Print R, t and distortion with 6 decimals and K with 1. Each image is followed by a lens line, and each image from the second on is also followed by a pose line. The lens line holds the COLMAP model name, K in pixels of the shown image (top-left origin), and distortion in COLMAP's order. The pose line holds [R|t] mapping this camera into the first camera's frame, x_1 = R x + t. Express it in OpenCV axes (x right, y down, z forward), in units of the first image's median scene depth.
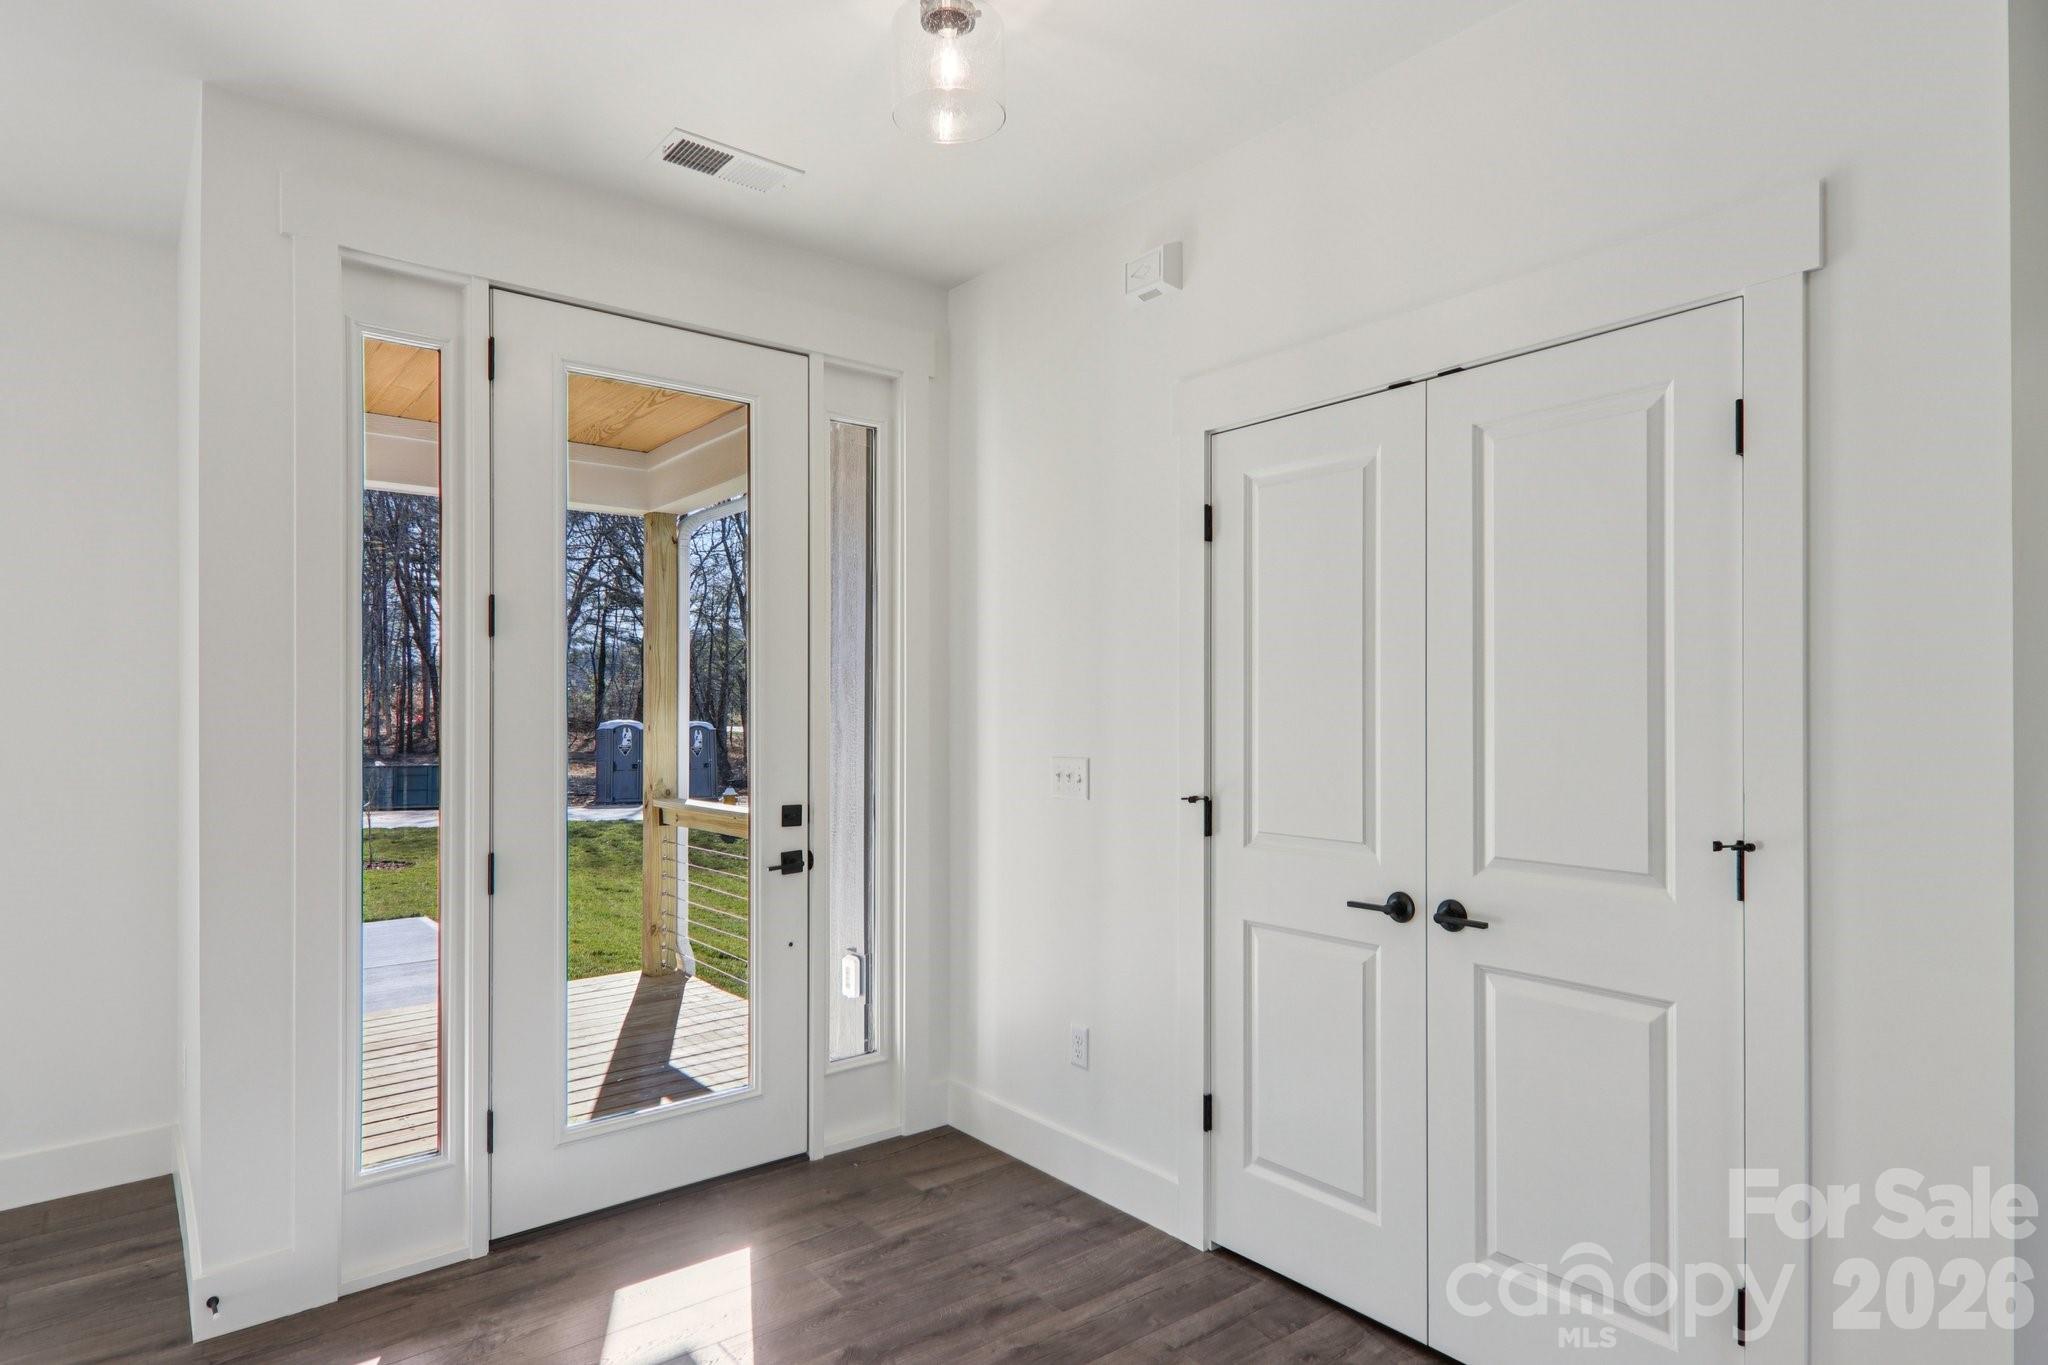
lens RADIAL K [[1141.1, 0, 1013.5], [0, 1141.1, 708.7], [0, 0, 1]] dist [0.027760, -0.000438]
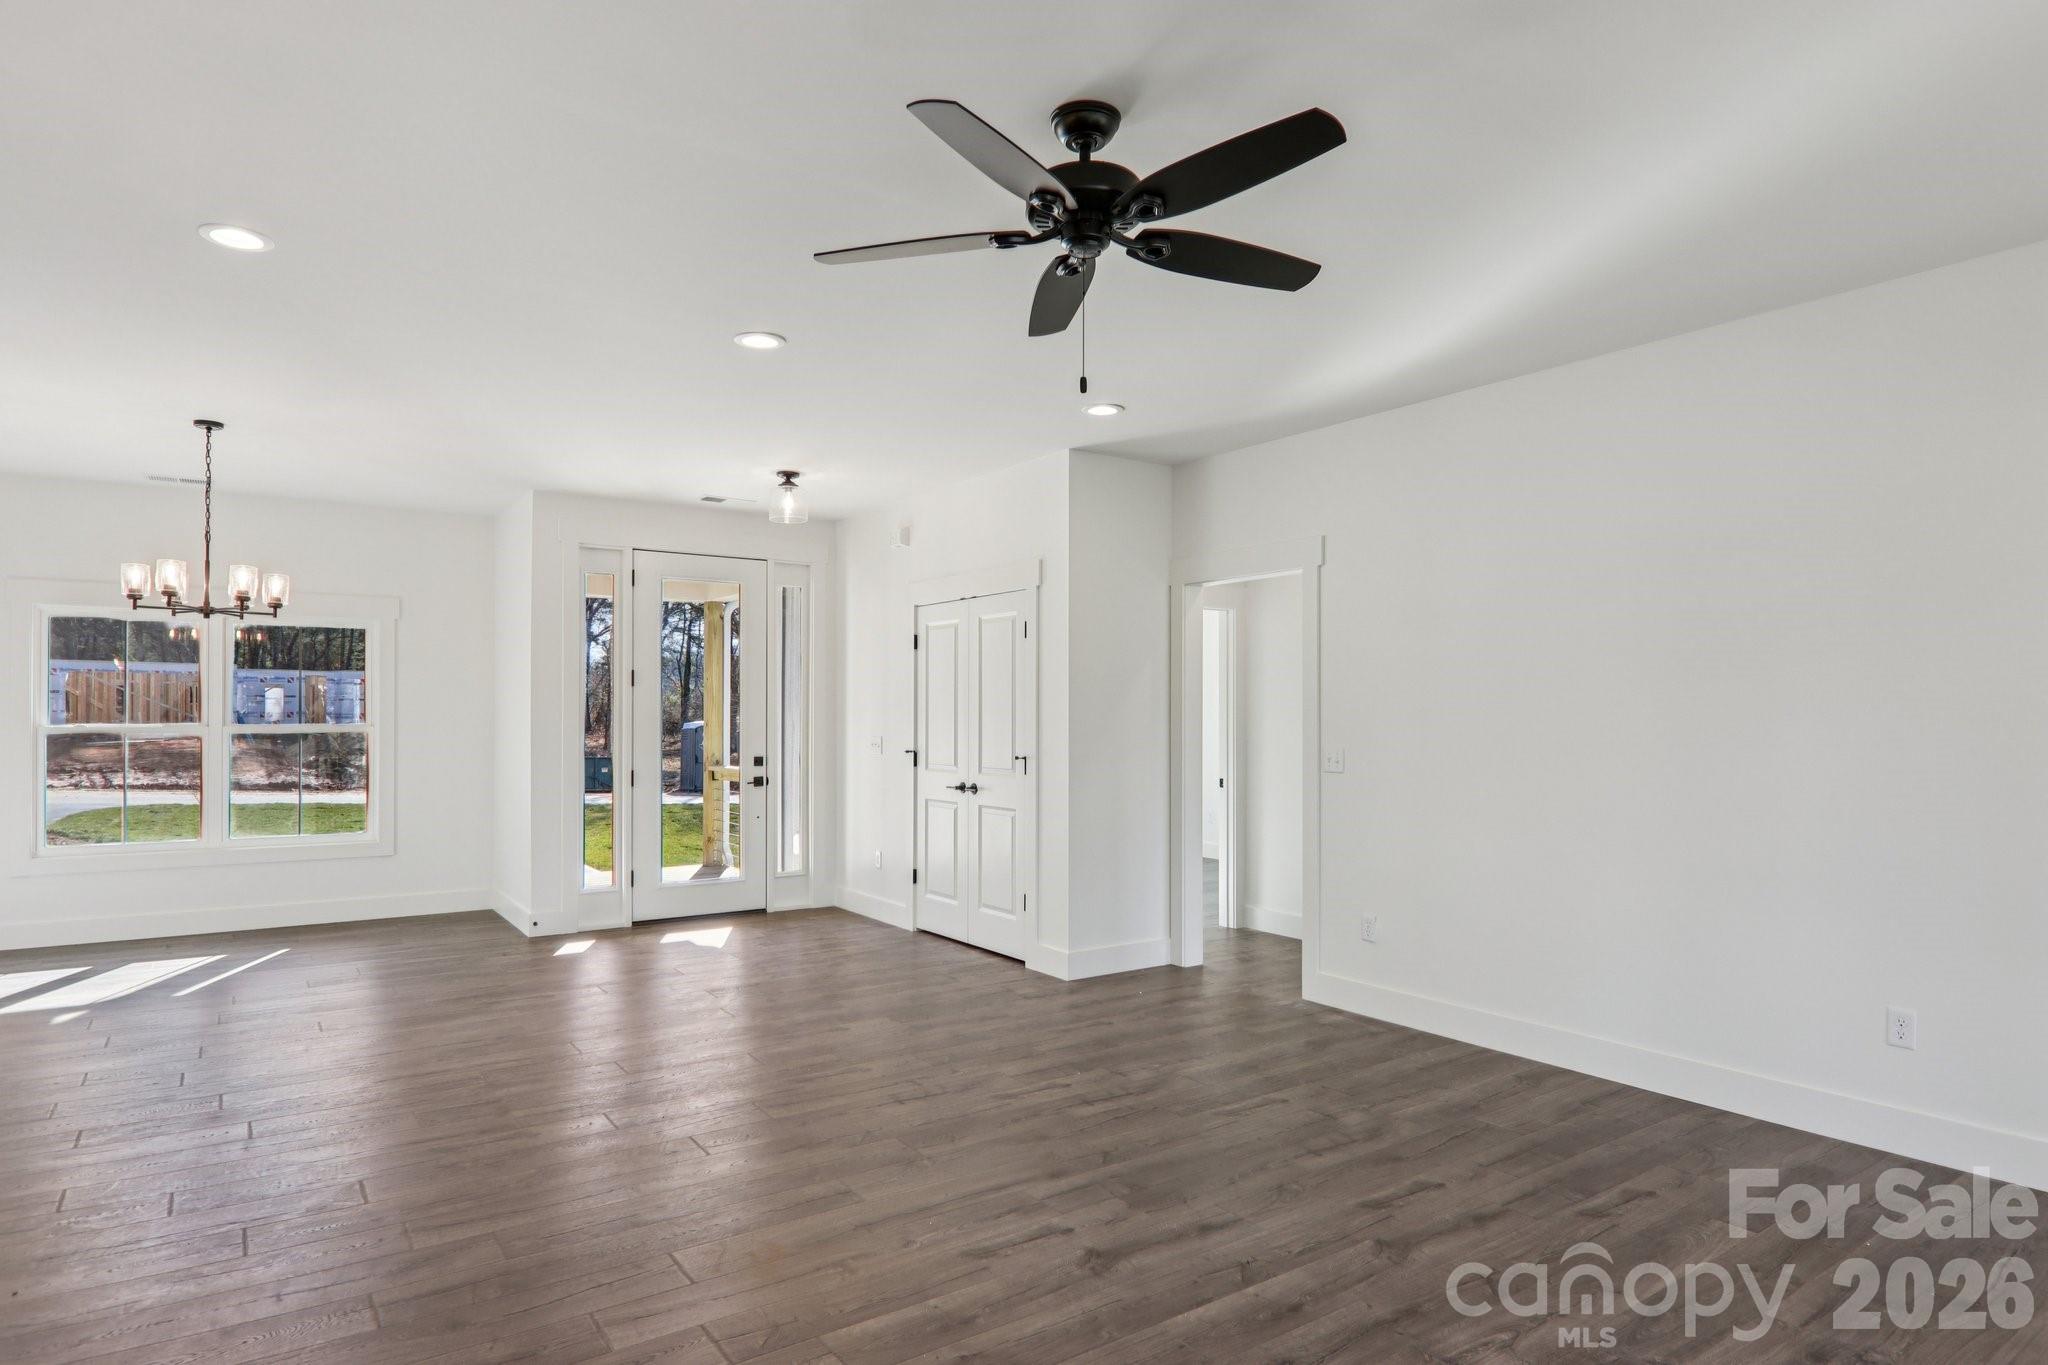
lens RADIAL K [[1160.0, 0, 1025.0], [0, 1160.0, 695.1], [0, 0, 1]] dist [0.035625, -0.047007]
pose [[0.997989, -0.001099, -0.063381, 0.405950], [0.000282, 0.999917, -0.012899, -0.008849], [0.063389, 0.012855, 0.997906, -1.084908]]
